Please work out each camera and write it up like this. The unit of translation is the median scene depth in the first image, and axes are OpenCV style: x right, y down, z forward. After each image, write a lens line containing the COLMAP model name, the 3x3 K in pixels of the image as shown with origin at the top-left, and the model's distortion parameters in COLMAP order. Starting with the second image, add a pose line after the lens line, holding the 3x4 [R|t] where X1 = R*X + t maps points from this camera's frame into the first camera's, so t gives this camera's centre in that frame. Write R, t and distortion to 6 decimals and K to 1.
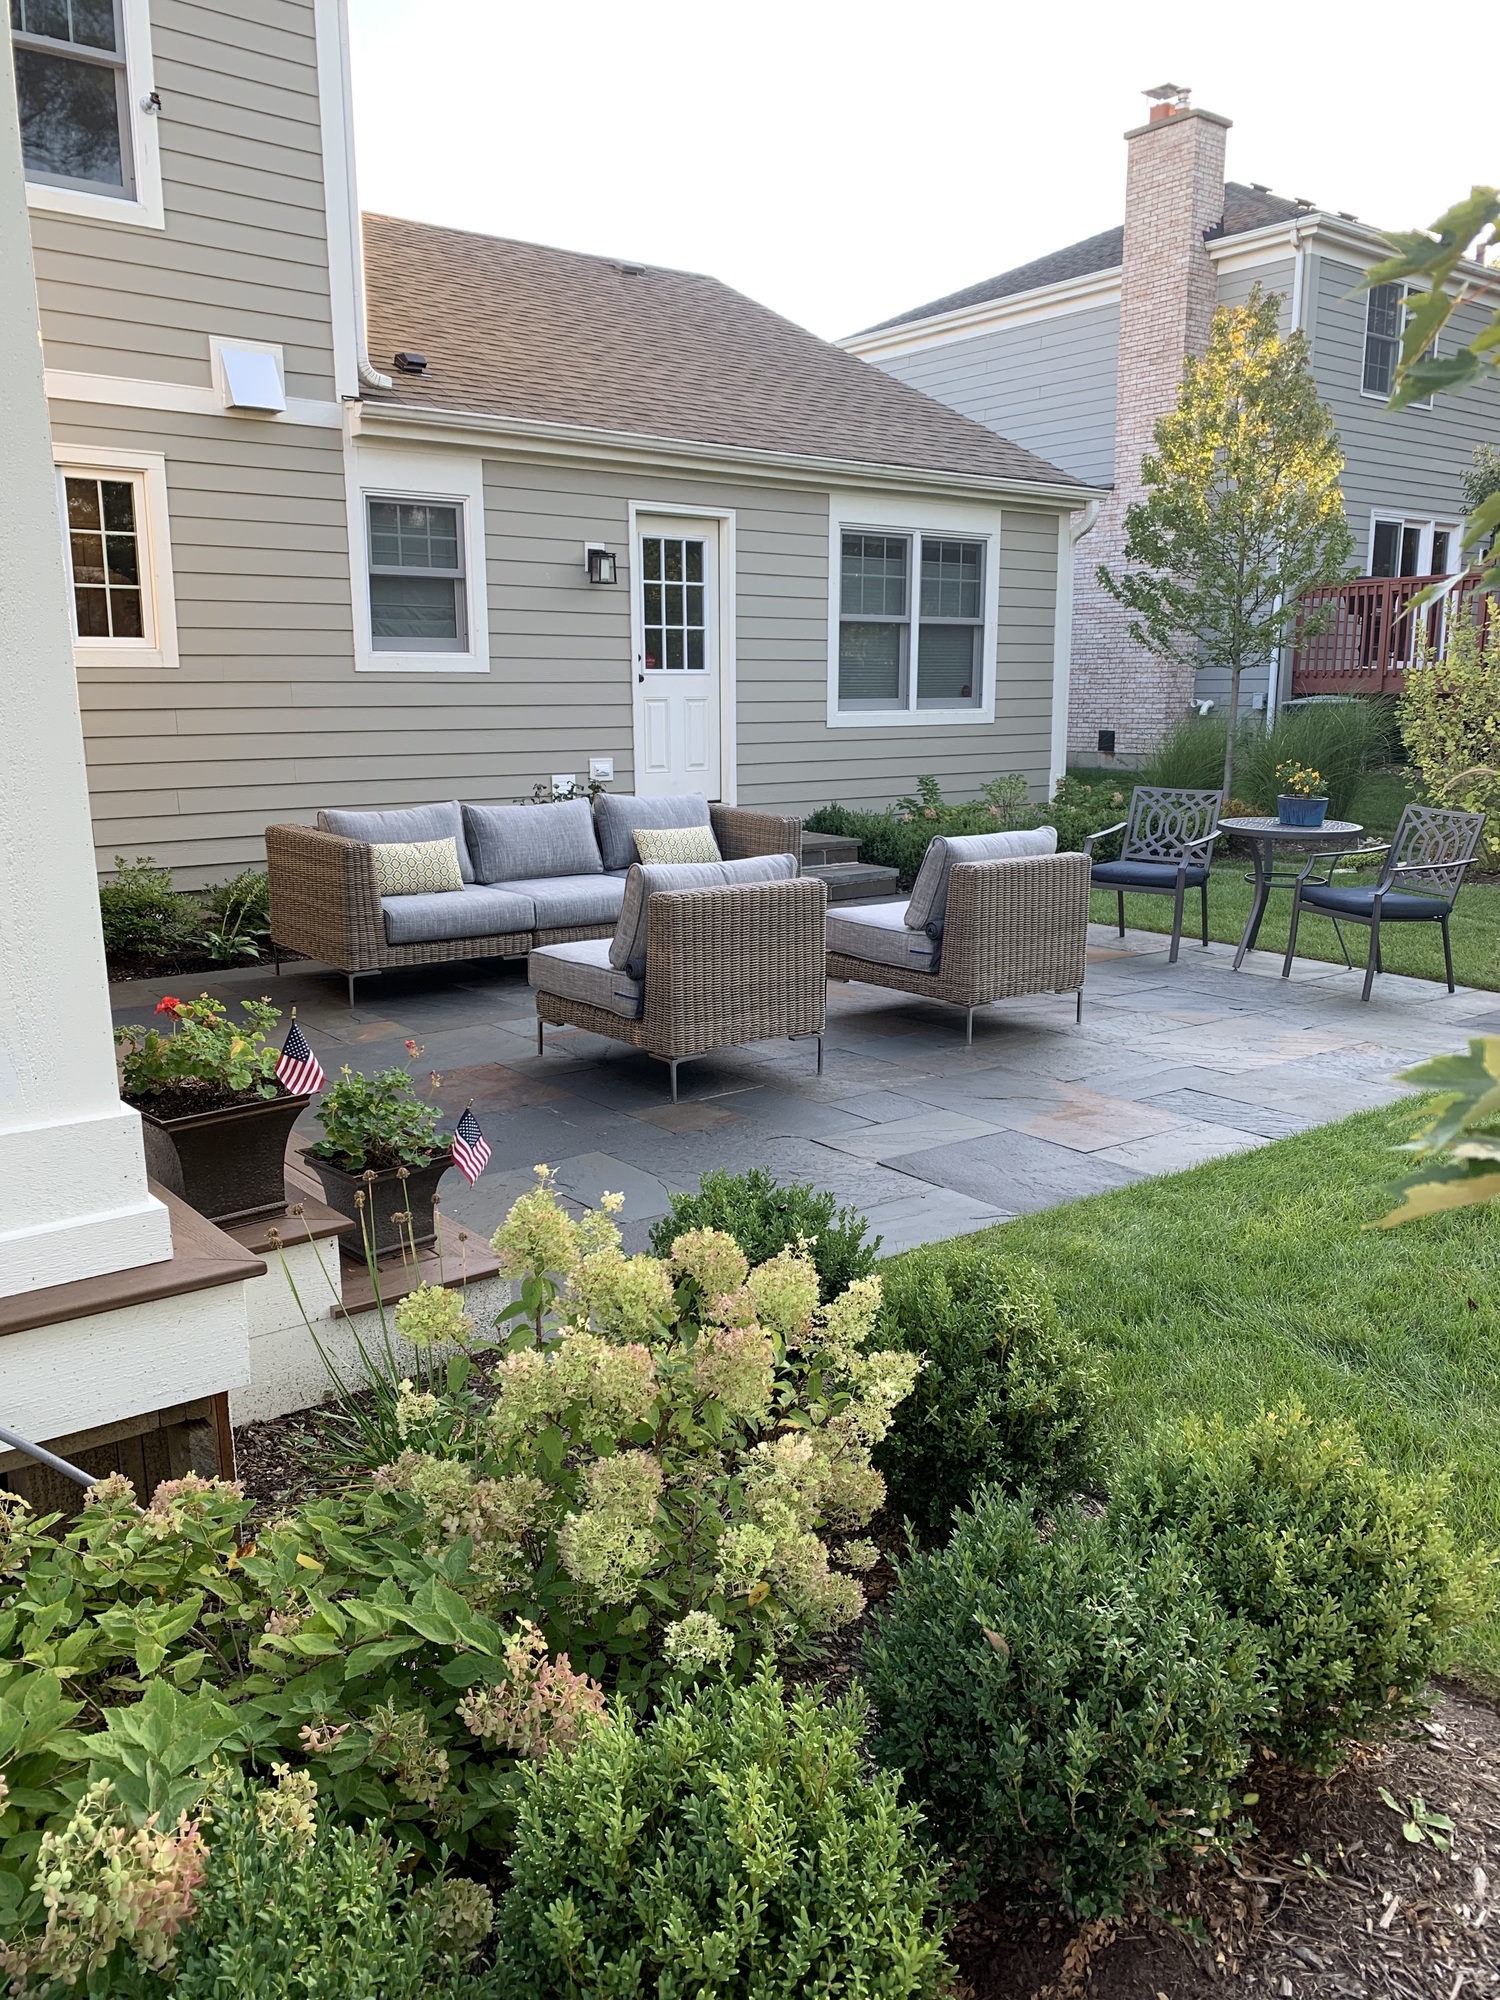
lens RADIAL K [[1523.0, 0, 754.3], [0, 1523.0, 1011.2], [0, 0, 1]] dist [0.028679, -0.039954]
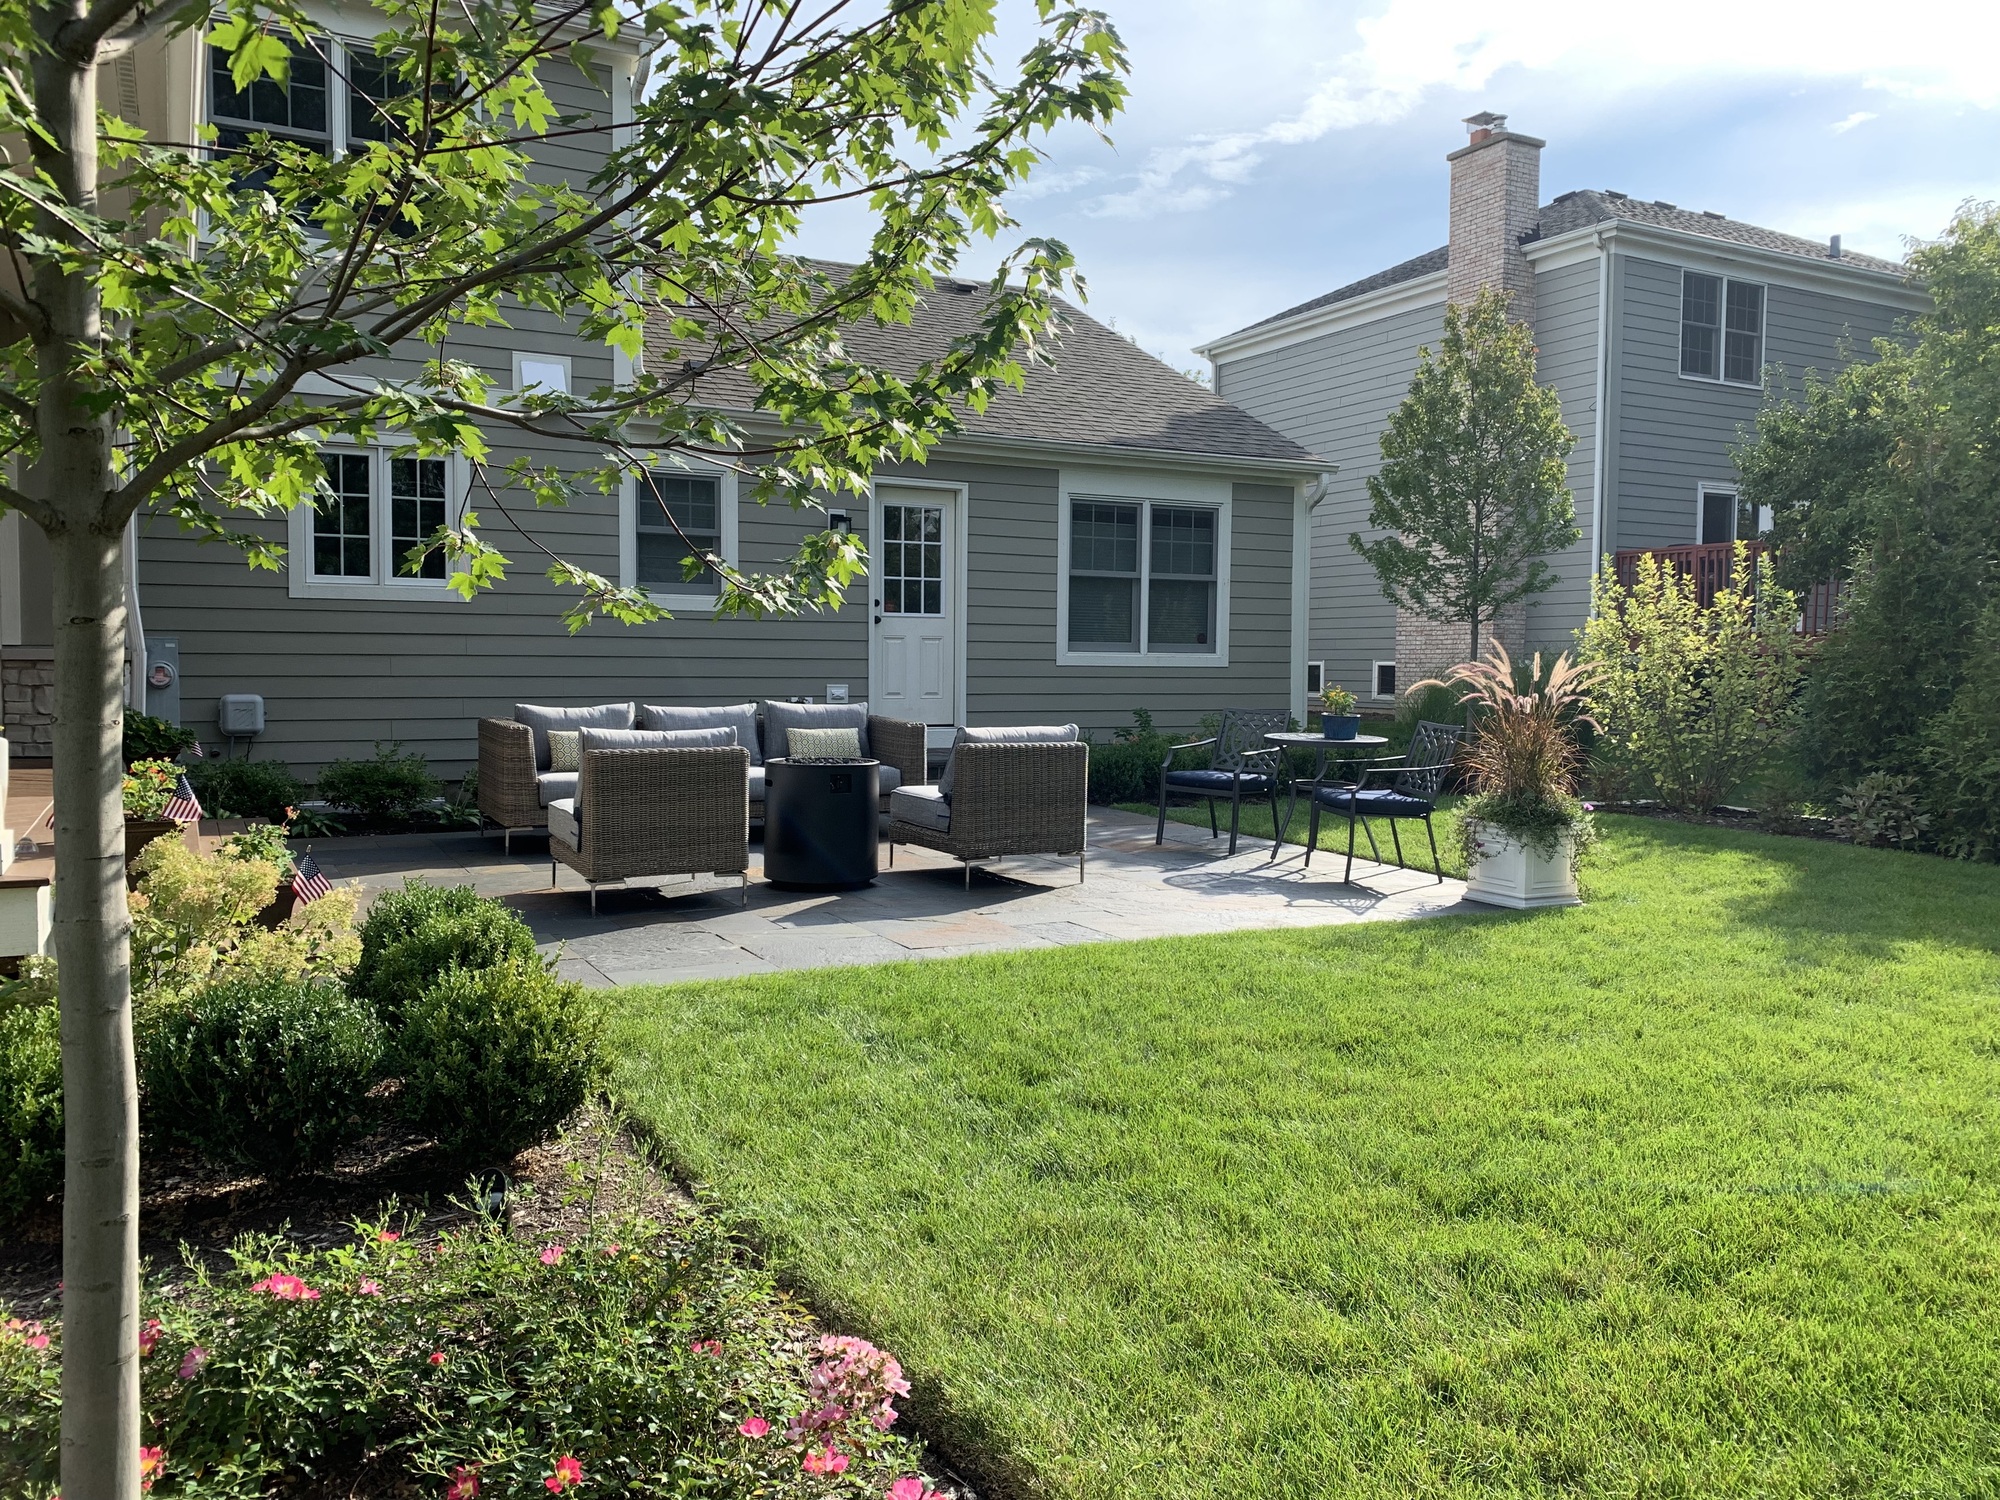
lens RADIAL K [[1523.0, 0, 983.6], [0, 1523.0, 752.5], [0, 0, 1]] dist [0.028679, -0.039954]
pose [[0.982479, 0.023638, -0.184868, 0.219129], [-0.050980, 0.988179, -0.144580, 0.048525], [0.179265, 0.151472, 0.972070, -0.116030]]
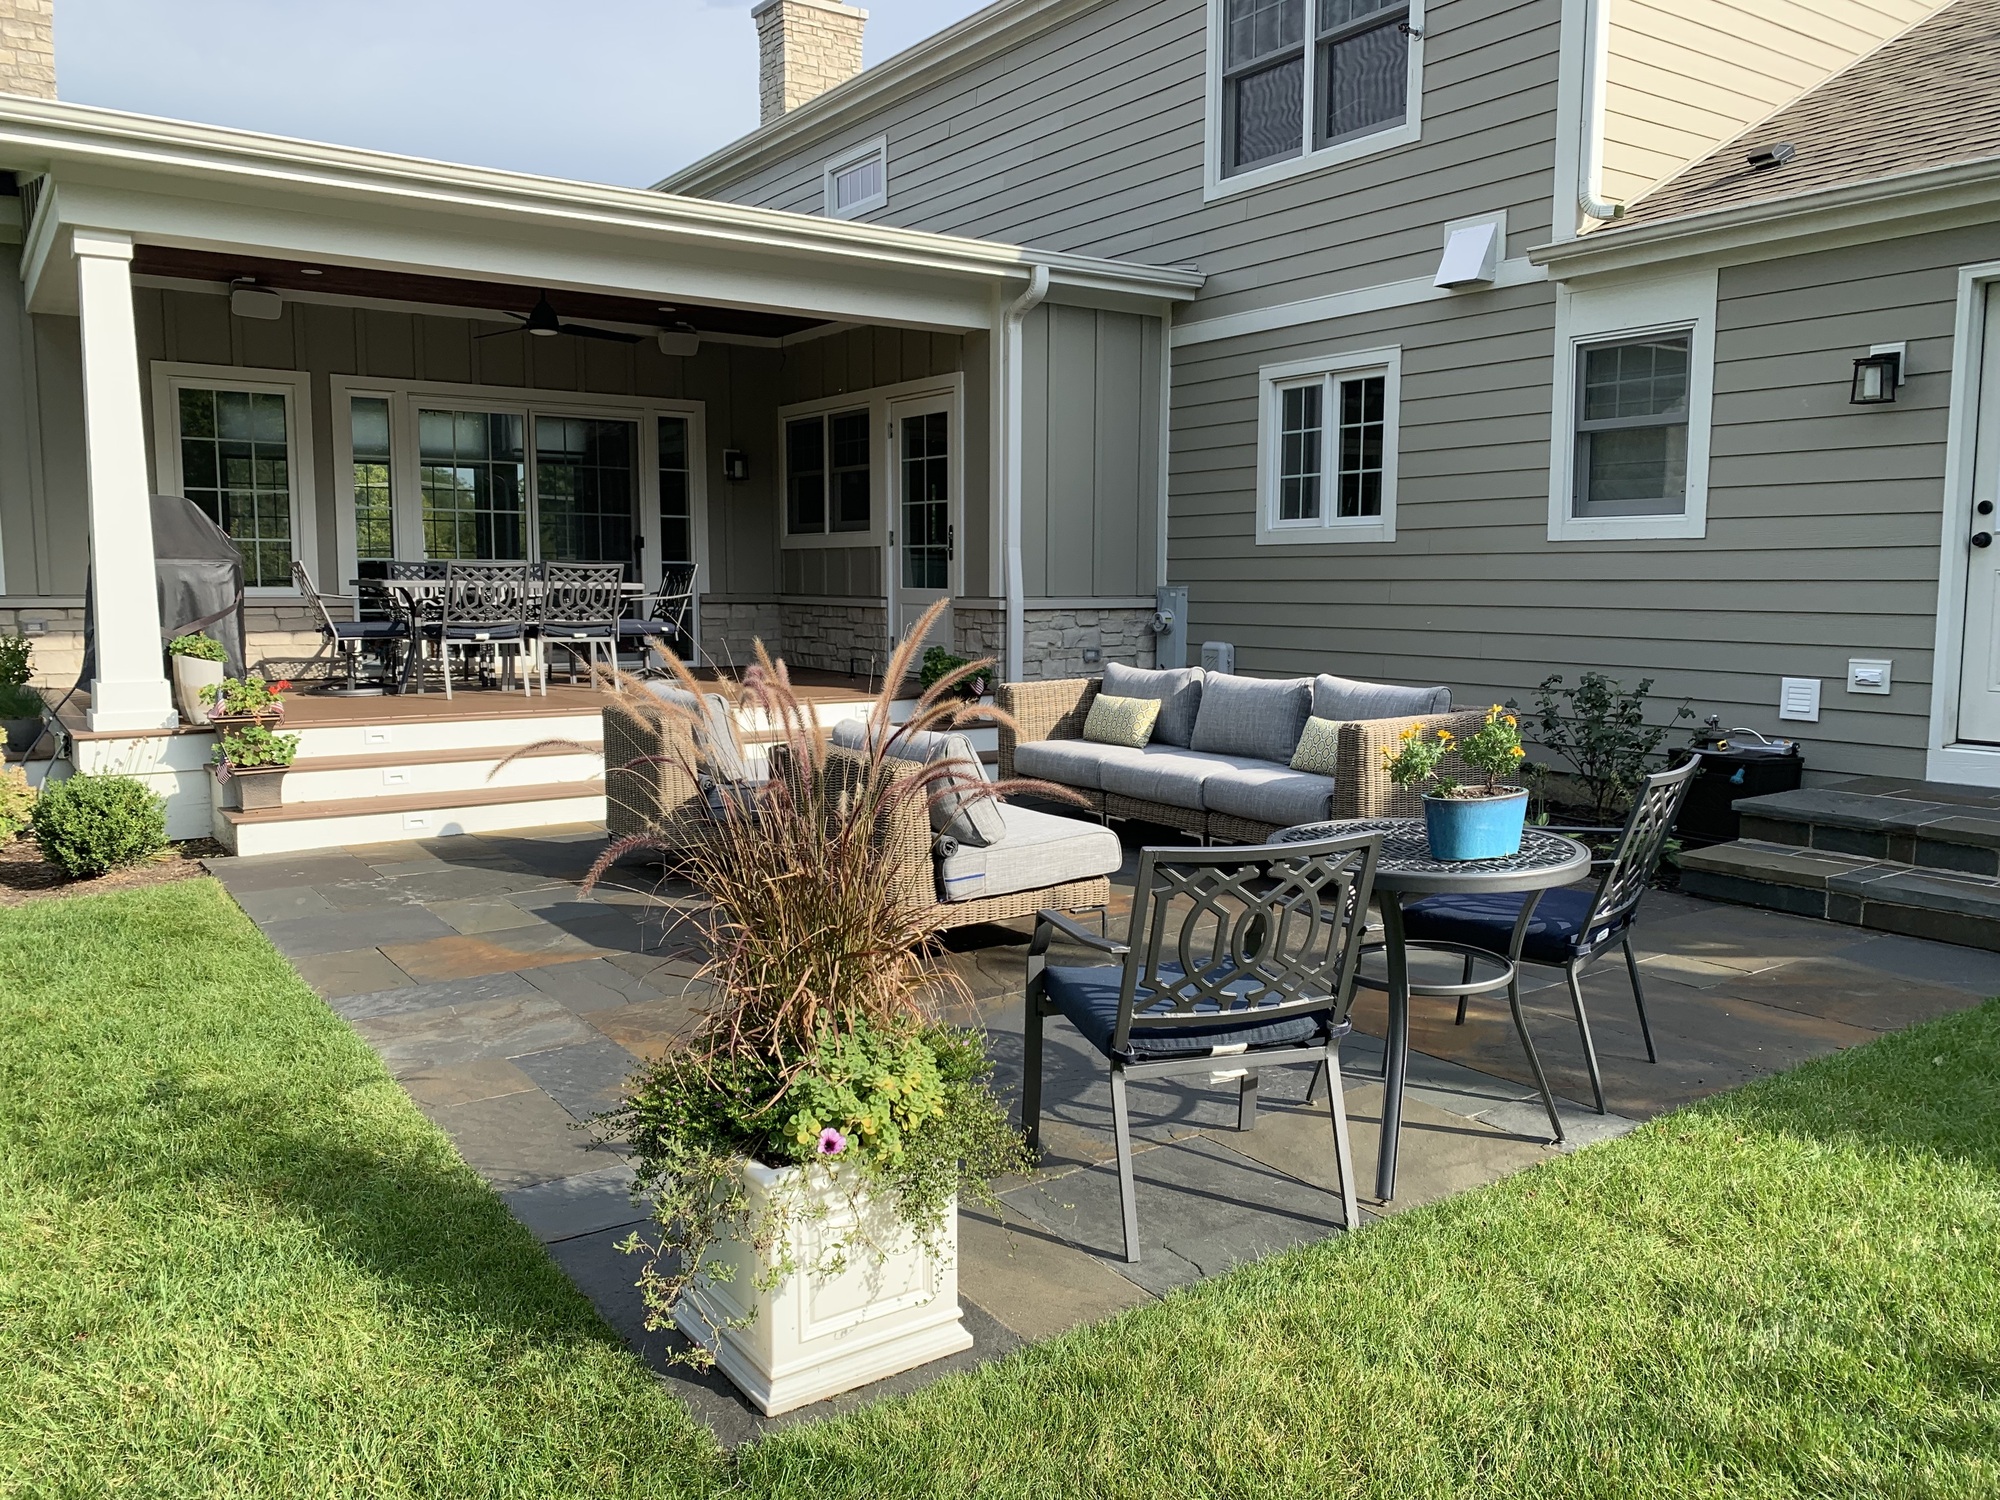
lens RADIAL K [[1523.0, 0, 1005.5], [0, 1523.0, 749.9], [0, 0, 1]] dist [0.028679, -0.039954]
pose [[-0.067380, 0.116612, -0.990889, 0.559007], [-0.210141, 0.969210, 0.128350, -0.128347], [0.975347, 0.216874, -0.040801, 0.635631]]
